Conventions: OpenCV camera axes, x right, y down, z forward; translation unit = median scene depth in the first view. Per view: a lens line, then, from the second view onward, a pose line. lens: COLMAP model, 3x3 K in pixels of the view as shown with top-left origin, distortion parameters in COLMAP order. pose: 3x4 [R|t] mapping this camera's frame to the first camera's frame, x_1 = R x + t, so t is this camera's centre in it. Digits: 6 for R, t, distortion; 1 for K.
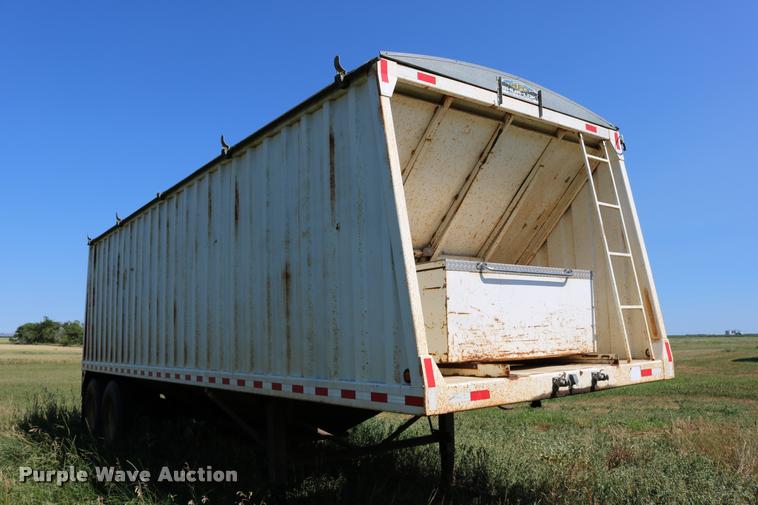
lens RADIAL K [[620.0, 0, 379.0], [0, 620.0, 252.5], [0, 0, 1]] dist [-0.148746, 0.138058]
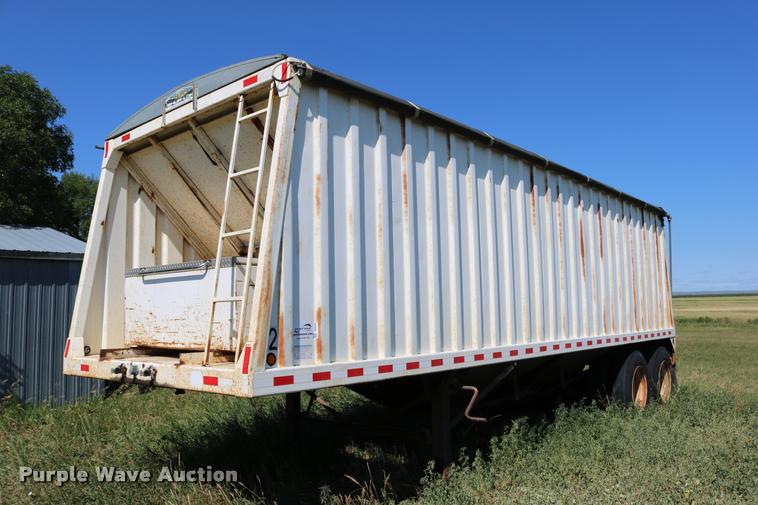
lens RADIAL K [[620.0, 0, 379.0], [0, 620.0, 252.5], [0, 0, 1]] dist [-0.148746, 0.138058]
pose [[0.217269, -0.076349, -0.973121, 1.340430], [0.145353, 0.988352, -0.045091, 0.100849], [0.965229, -0.131649, 0.225836, 1.082689]]
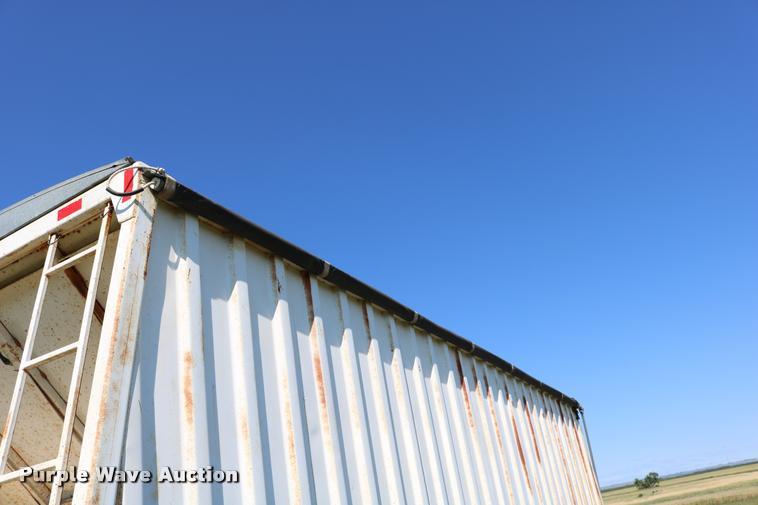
lens RADIAL K [[620.0, 0, 379.0], [0, 620.0, 252.5], [0, 0, 1]] dist [-0.148746, 0.138058]
pose [[0.414354, -0.434452, -0.799726, 0.957037], [0.269442, 0.897875, -0.348168, 0.080185], [0.869317, -0.071215, 0.489098, 1.111802]]
